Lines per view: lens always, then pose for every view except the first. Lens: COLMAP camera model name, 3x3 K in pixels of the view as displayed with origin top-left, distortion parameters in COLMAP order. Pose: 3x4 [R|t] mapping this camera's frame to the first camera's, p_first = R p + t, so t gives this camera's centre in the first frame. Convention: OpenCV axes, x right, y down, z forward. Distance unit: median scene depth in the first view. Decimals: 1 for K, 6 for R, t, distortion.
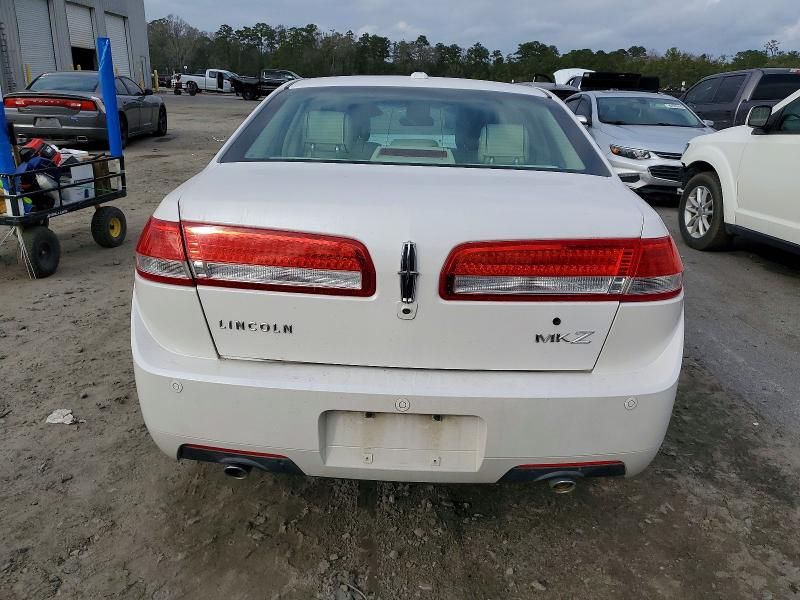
lens RADIAL K [[613.1, 0, 409.5], [0, 613.1, 299.4], [0, 0, 1]] dist [0.012309, 0.004651]
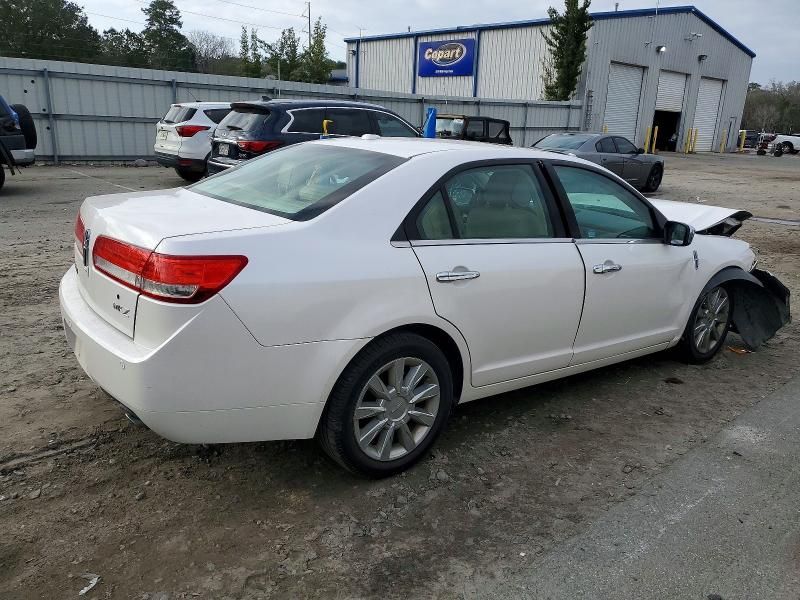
lens RADIAL K [[613.1, 0, 409.5], [0, 613.1, 299.4], [0, 0, 1]] dist [0.012309, 0.004651]
pose [[0.636823, 0.205257, -0.743186, 0.163696], [-0.270046, 0.962234, 0.034357, -0.018110], [0.722171, 0.178815, 0.668202, 0.046565]]
